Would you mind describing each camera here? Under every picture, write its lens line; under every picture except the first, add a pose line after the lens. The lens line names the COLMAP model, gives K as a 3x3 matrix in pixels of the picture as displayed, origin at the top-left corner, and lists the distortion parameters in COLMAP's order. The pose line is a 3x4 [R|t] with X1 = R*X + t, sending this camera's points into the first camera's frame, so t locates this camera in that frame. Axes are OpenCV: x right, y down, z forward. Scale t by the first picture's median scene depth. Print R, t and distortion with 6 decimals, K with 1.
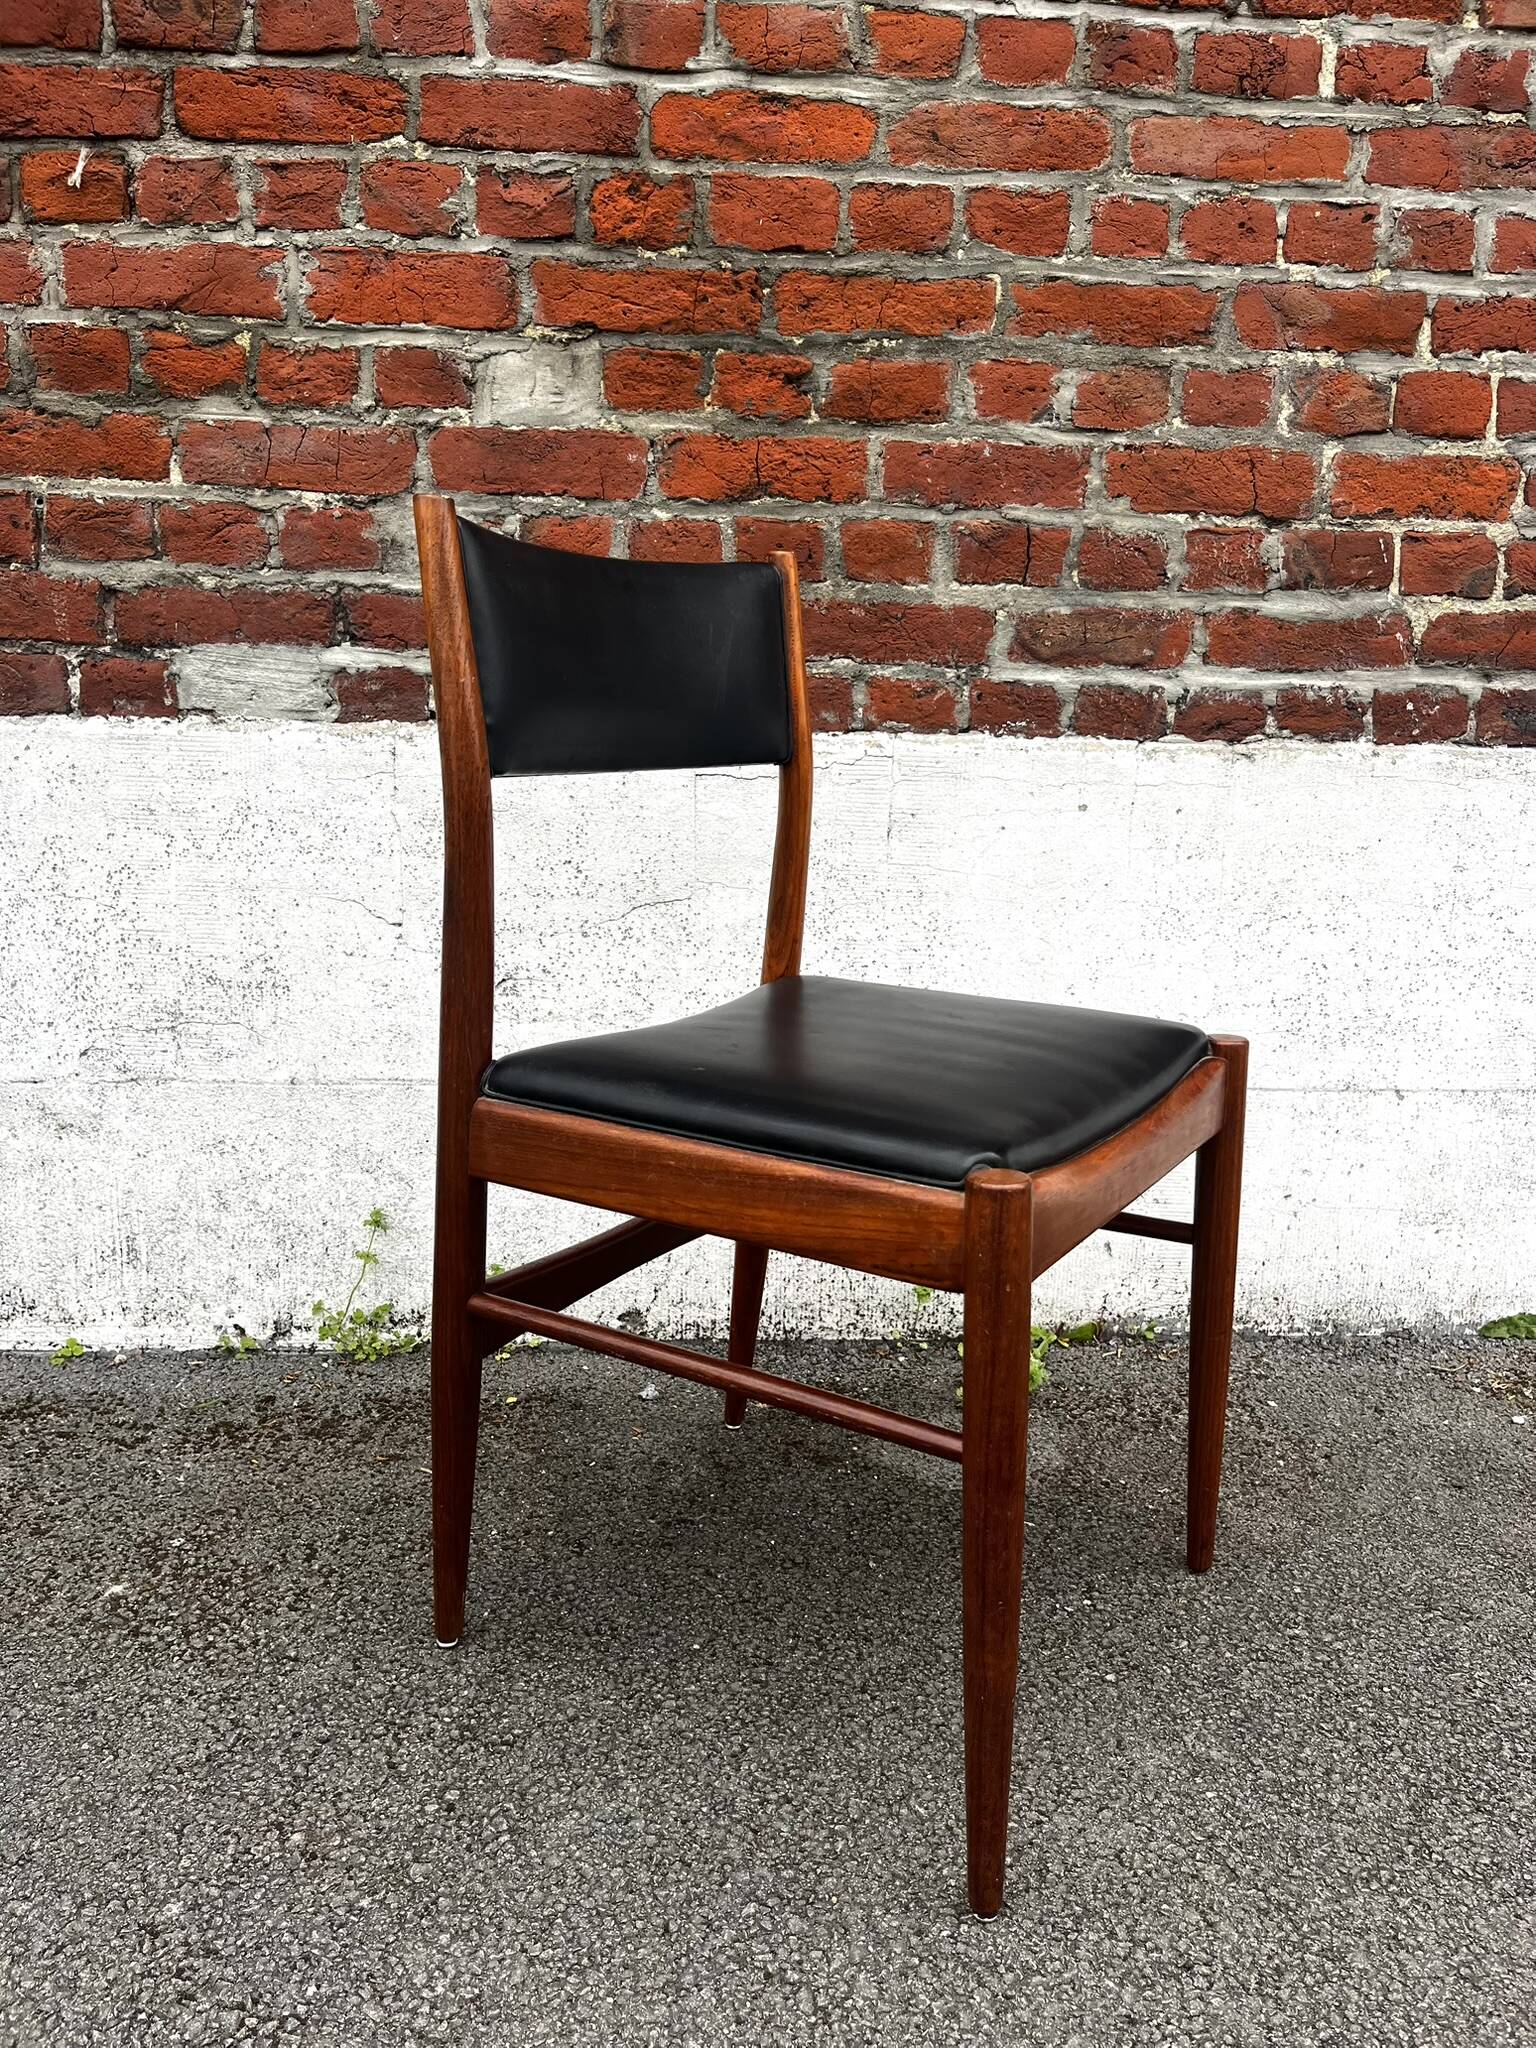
lens RADIAL K [[1528.3, 0, 786.4], [0, 1528.3, 1040.6], [0, 0, 1]] dist [0.051339, -0.068776]
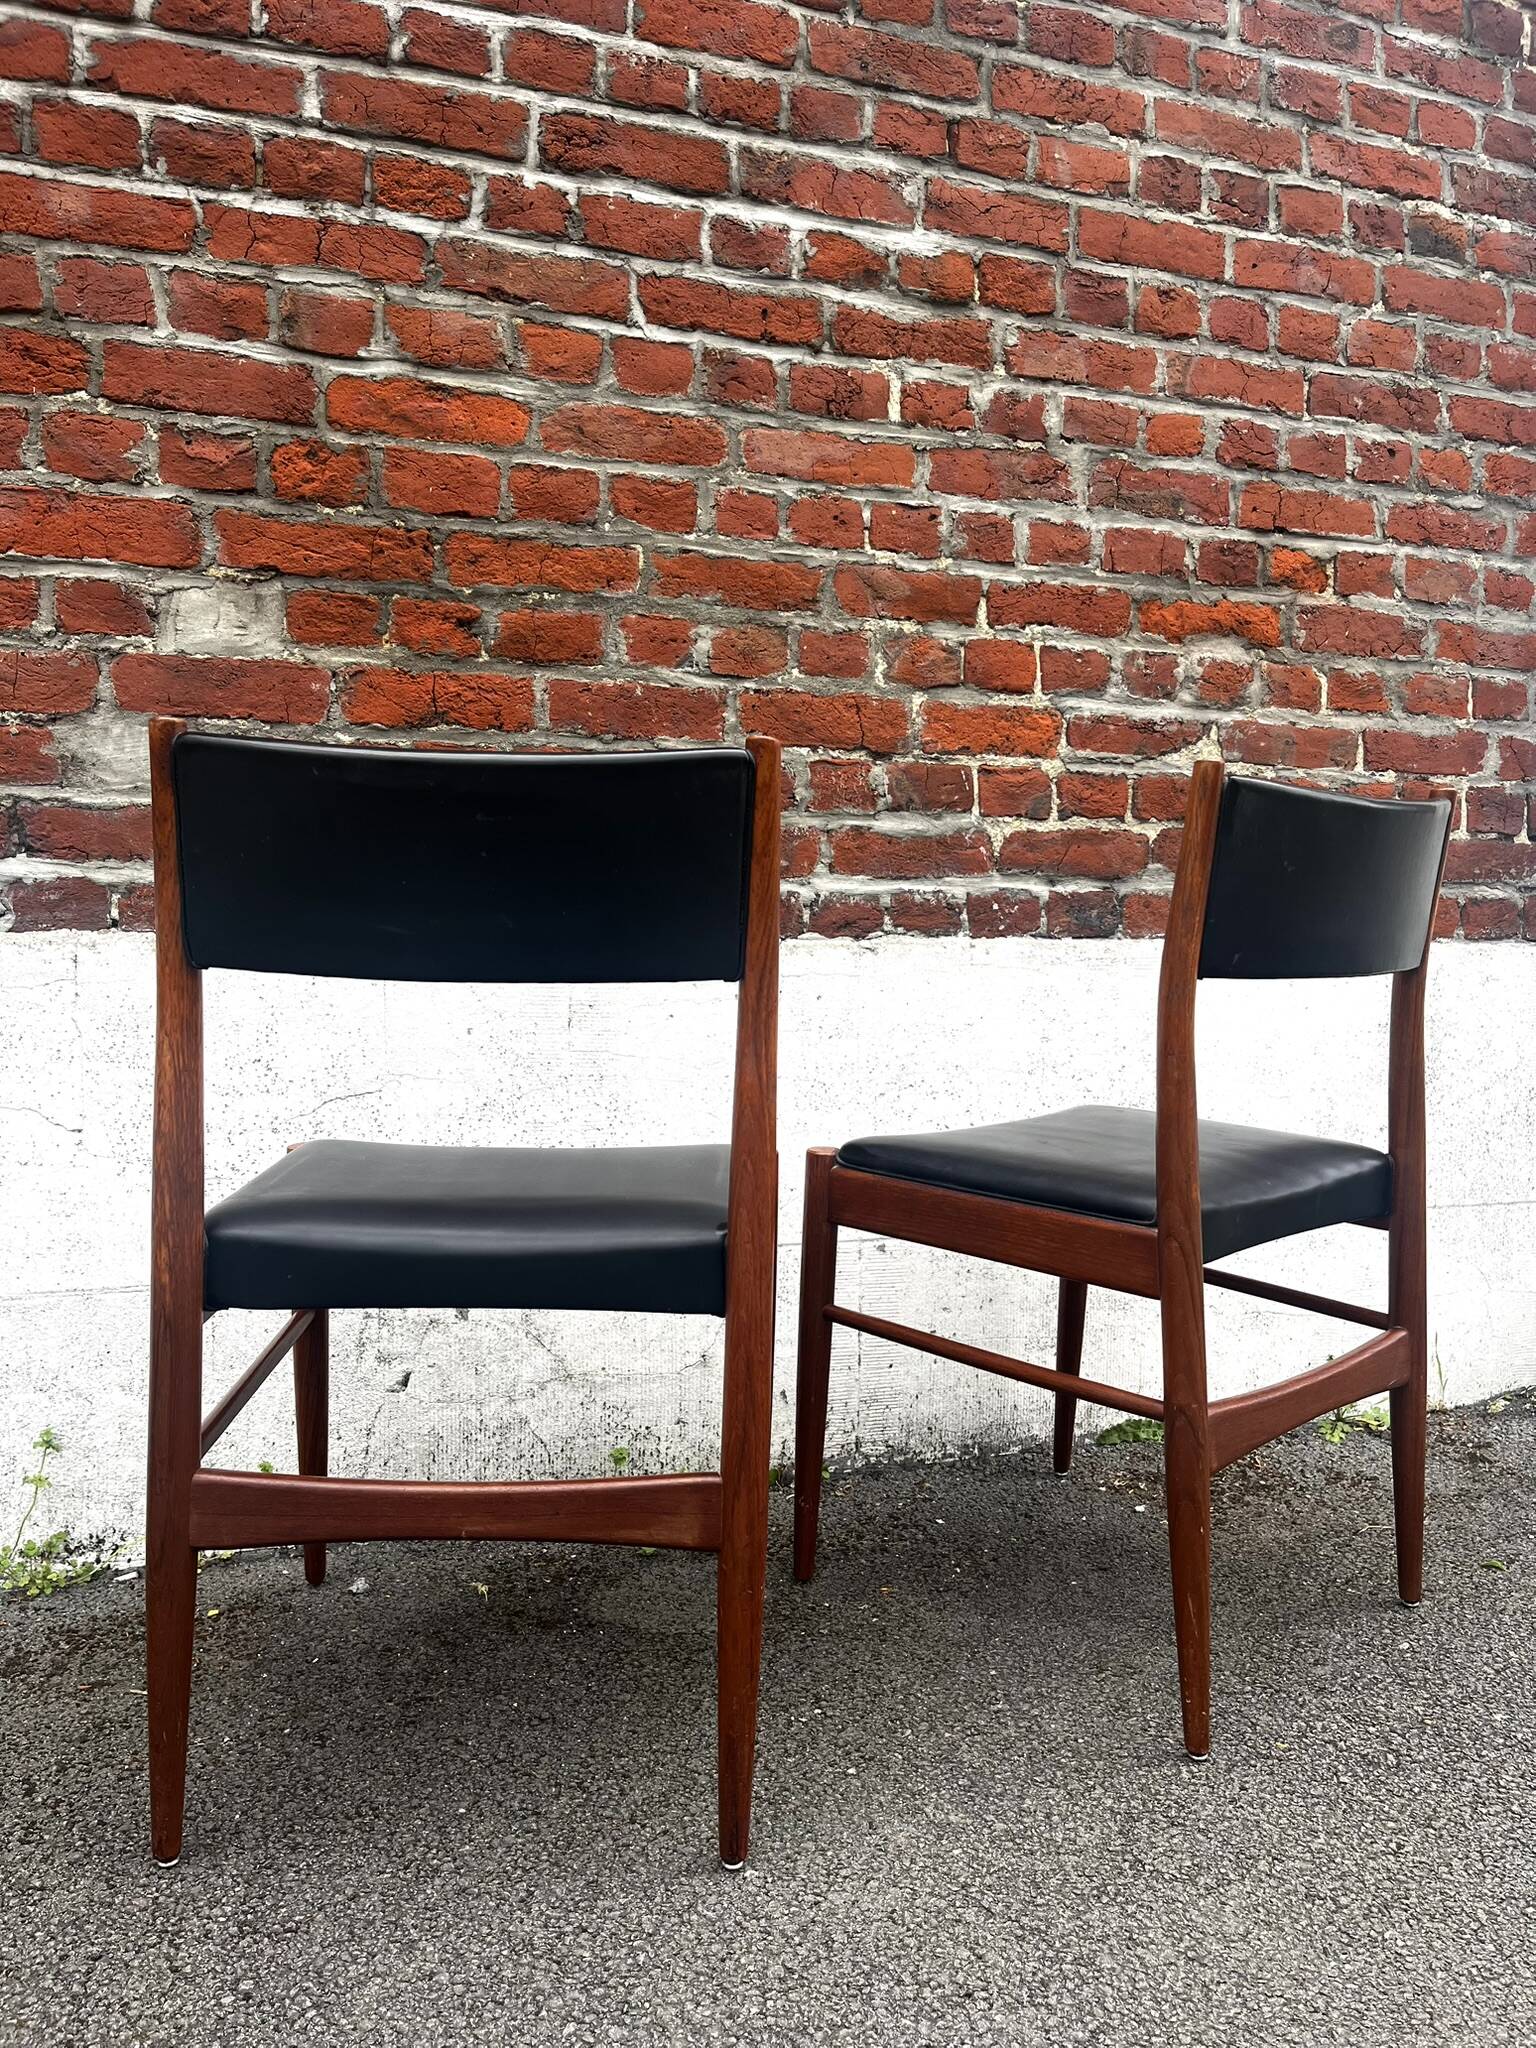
lens RADIAL K [[1528.3, 0, 777.6], [0, 1528.3, 1045.3], [0, 0, 1]] dist [0.051339, -0.068776]
pose [[0.961204, -0.035989, 0.273481, -0.092403], [0.072789, 0.989403, -0.125629, 0.028422], [-0.266061, 0.140662, 0.953638, -0.077779]]
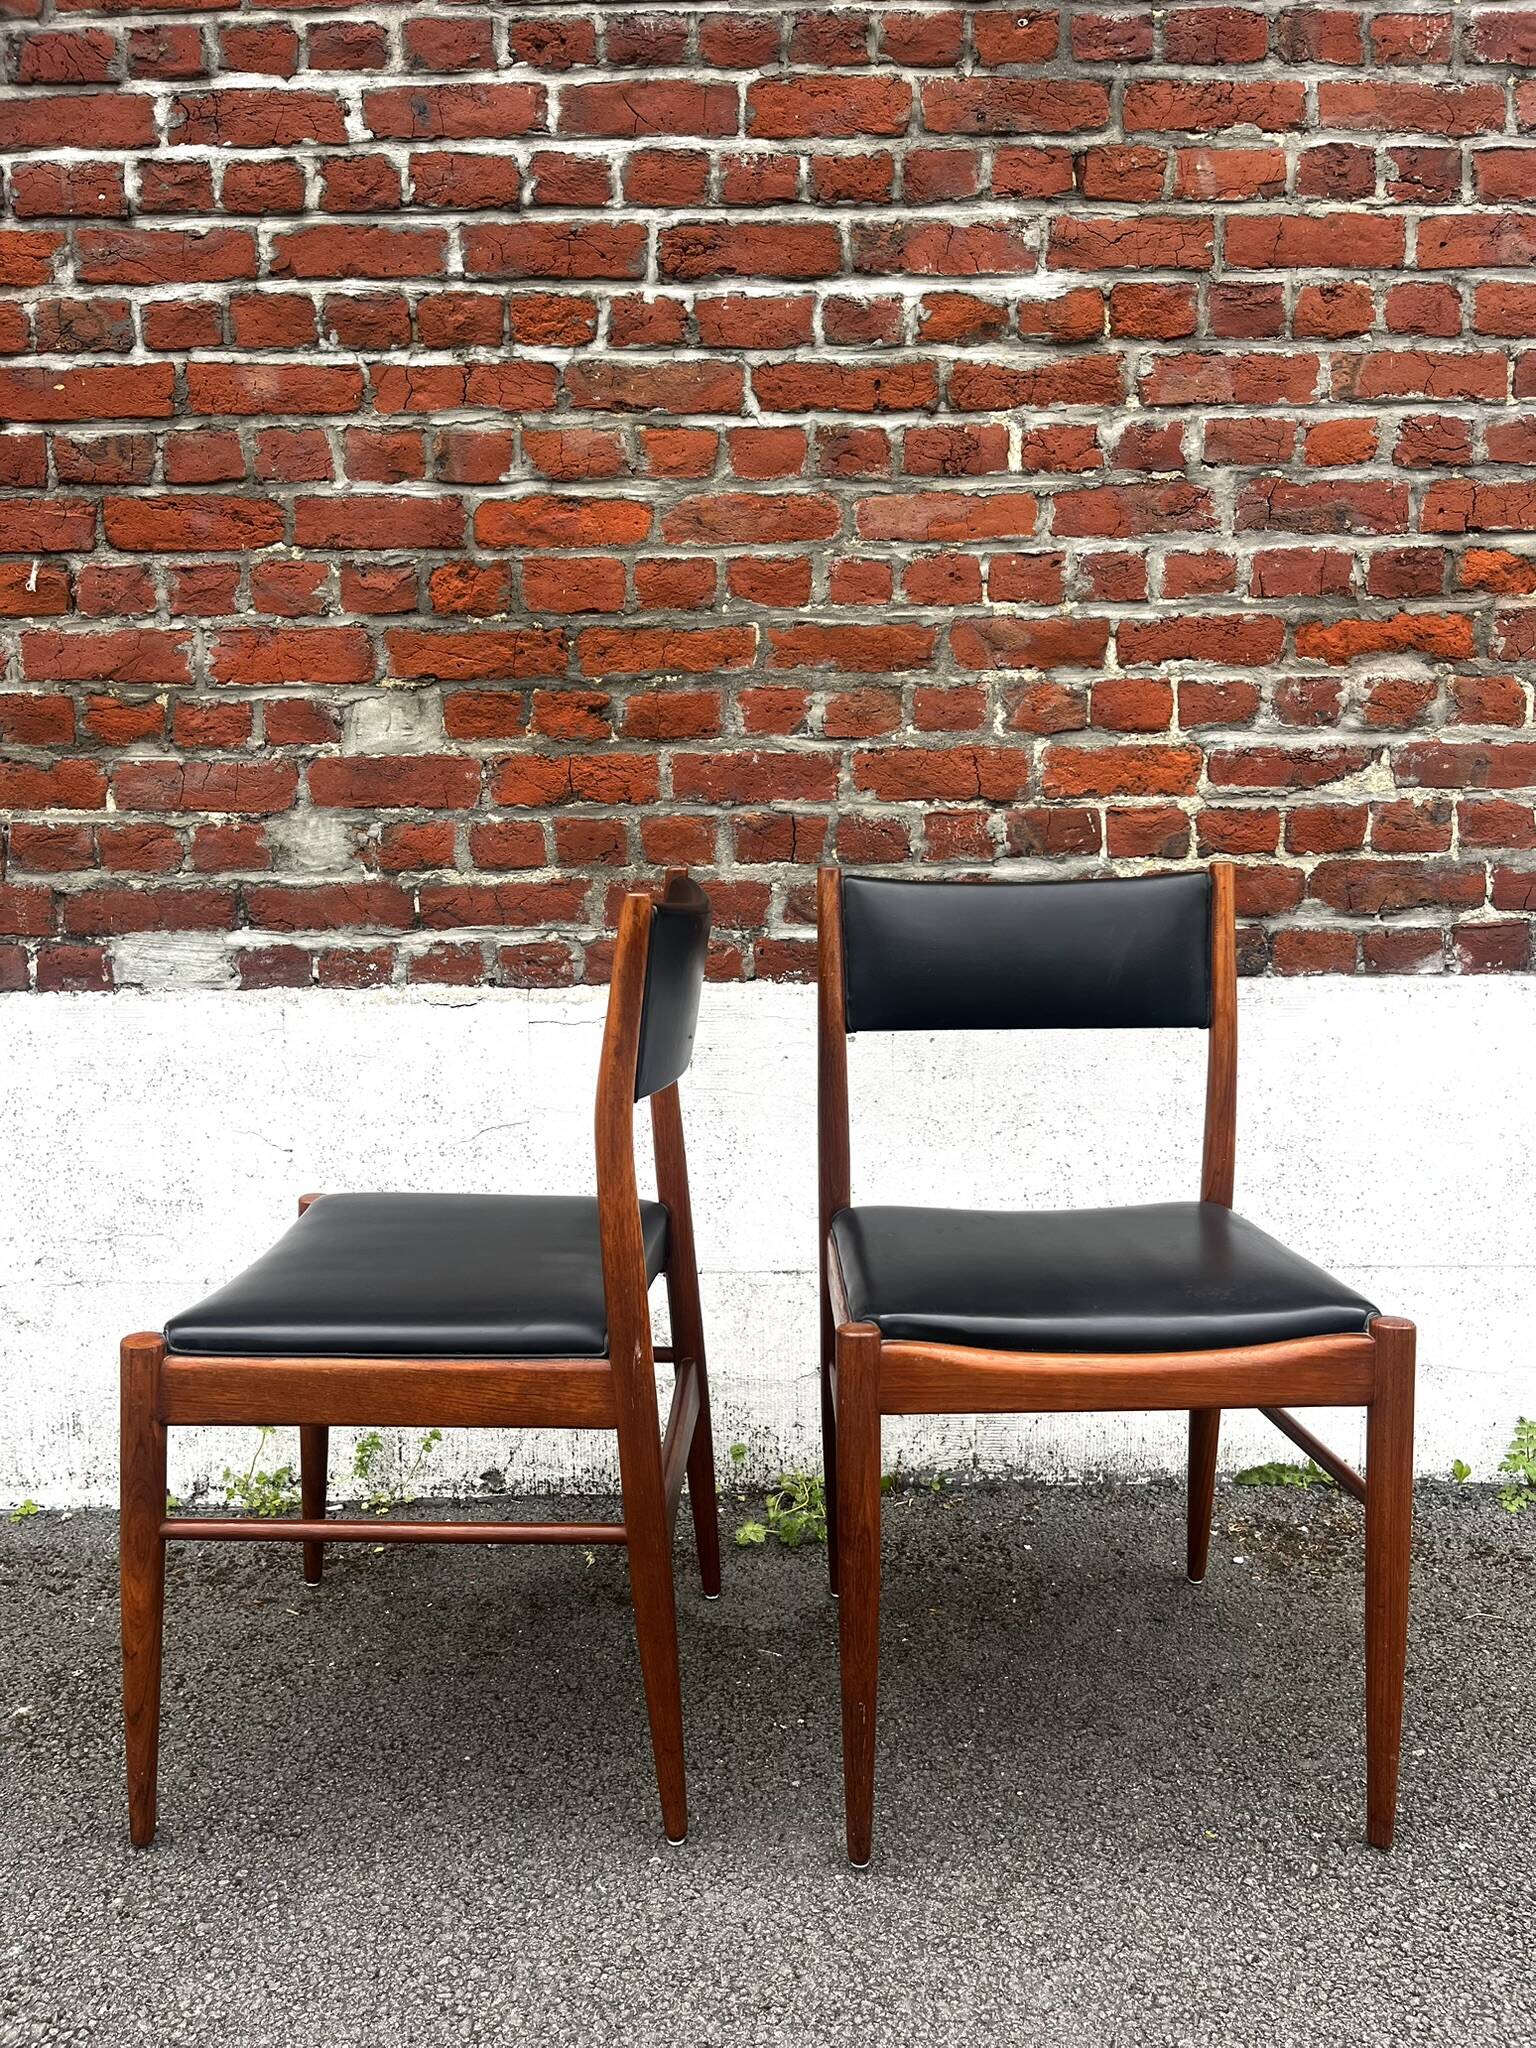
lens RADIAL K [[1528.3, 0, 777.7], [0, 1528.3, 1035.6], [0, 0, 1]] dist [0.051339, -0.068776]
pose [[0.997839, -0.026400, -0.060163, 0.218828], [0.021584, 0.996613, -0.079348, -0.064155], [0.062054, 0.077878, 0.995030, -0.206863]]
